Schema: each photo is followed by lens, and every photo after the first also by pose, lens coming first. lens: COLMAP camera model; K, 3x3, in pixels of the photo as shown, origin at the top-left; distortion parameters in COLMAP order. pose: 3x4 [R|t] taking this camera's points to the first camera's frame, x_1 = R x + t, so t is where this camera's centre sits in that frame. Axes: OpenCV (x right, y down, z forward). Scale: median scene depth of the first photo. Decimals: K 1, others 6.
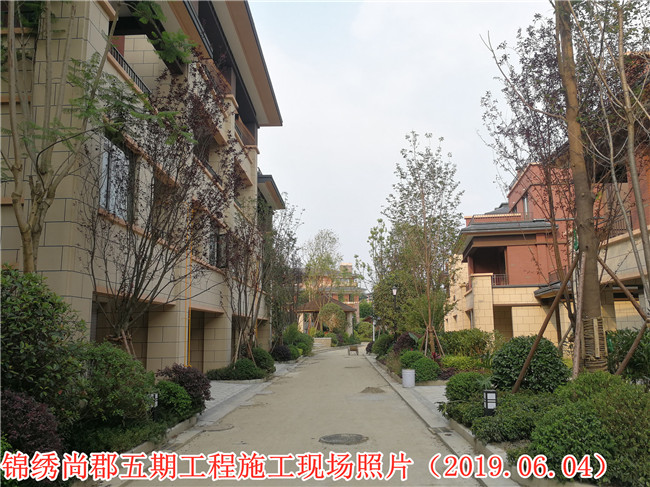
lens RADIAL K [[524.4, 0, 323.2], [0, 524.4, 229.2], [0, 0, 1]] dist [0.006676, -0.001222]
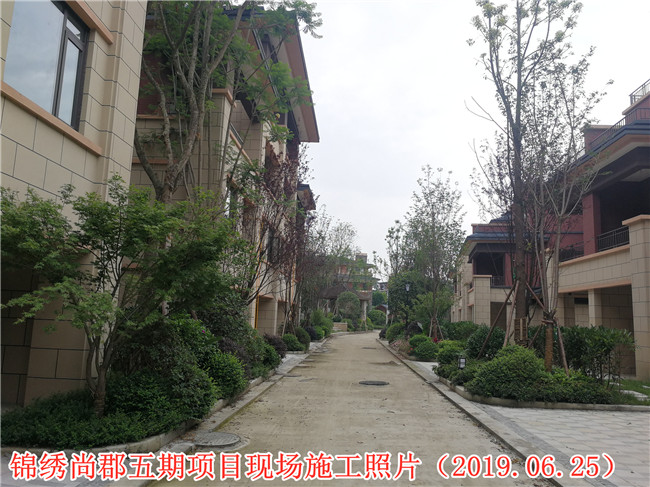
lens RADIAL K [[527.9, 0, 324.9], [0, 527.9, 223.5], [0, 0, 1]] dist [0.068557, -0.000624]
pose [[0.998561, 0.048421, -0.023048, -0.030942], [-0.047991, 0.998670, 0.018848, -0.039605], [0.023930, -0.017715, 0.999557, -0.213350]]
